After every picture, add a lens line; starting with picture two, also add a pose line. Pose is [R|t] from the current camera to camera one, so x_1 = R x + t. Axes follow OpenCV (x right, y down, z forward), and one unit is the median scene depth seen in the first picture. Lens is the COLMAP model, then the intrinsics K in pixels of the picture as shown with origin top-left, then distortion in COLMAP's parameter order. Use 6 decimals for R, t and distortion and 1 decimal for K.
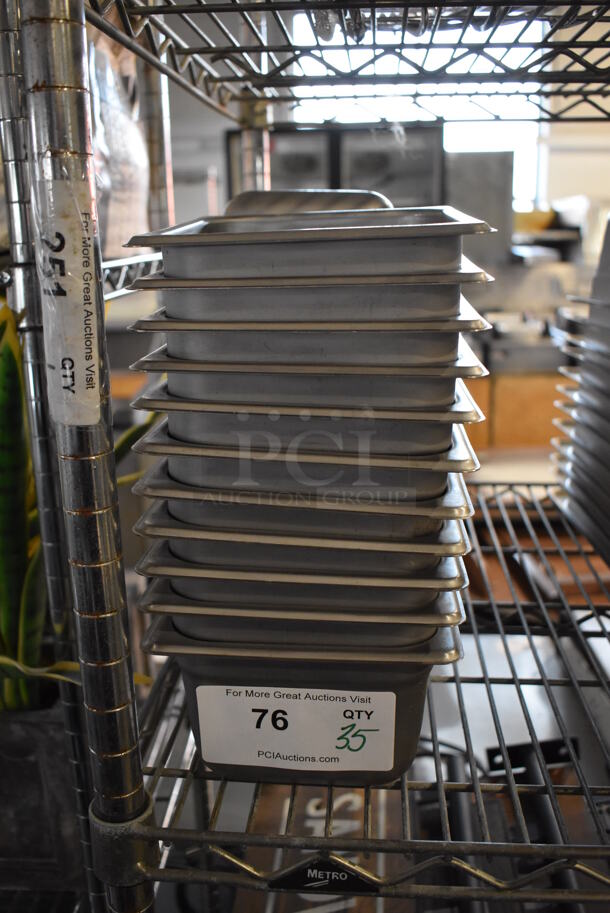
lens RADIAL K [[836.2, 0, 303.9], [0, 836.2, 456.0], [0, 0, 1]] dist [-0.088500, 0.012534]
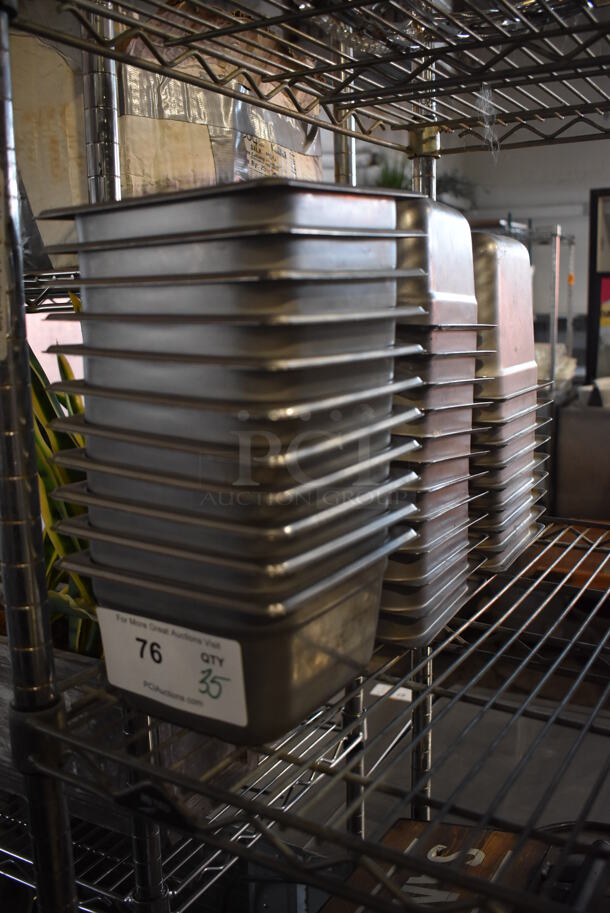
lens RADIAL K [[836.2, 0, 303.9], [0, 836.2, 456.0], [0, 0, 1]] dist [-0.088500, 0.012534]
pose [[0.891723, 0.079157, -0.445606, 0.608308], [-0.115244, 0.991845, -0.054428, 0.101759], [0.437663, 0.099888, 0.893573, 0.093959]]
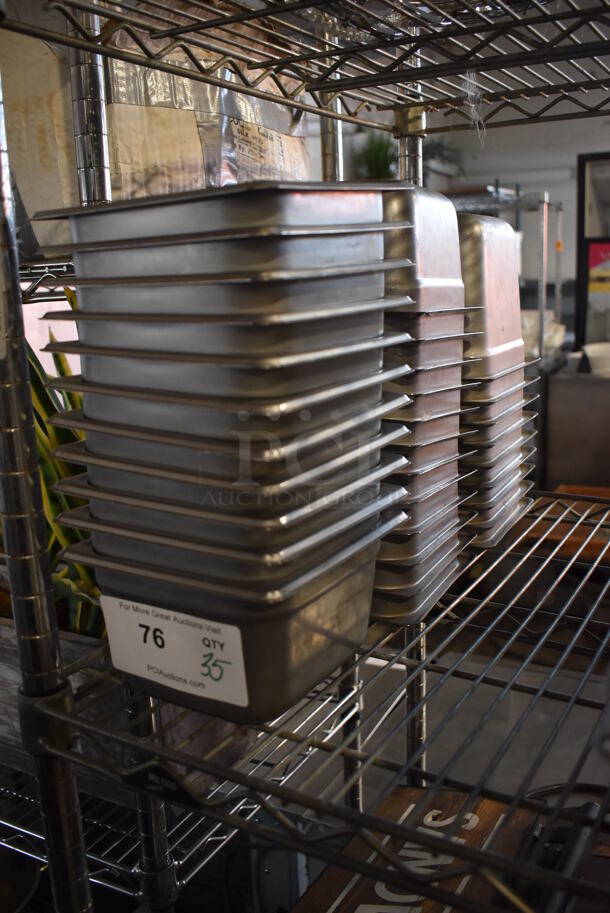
lens RADIAL K [[836.2, 0, 303.9], [0, 836.2, 456.0], [0, 0, 1]] dist [-0.088500, 0.012534]
pose [[0.897800, 0.078476, -0.433355, 0.619075], [-0.095482, 0.995276, -0.017580, 0.075007], [0.429928, 0.057161, 0.901052, 0.058905]]
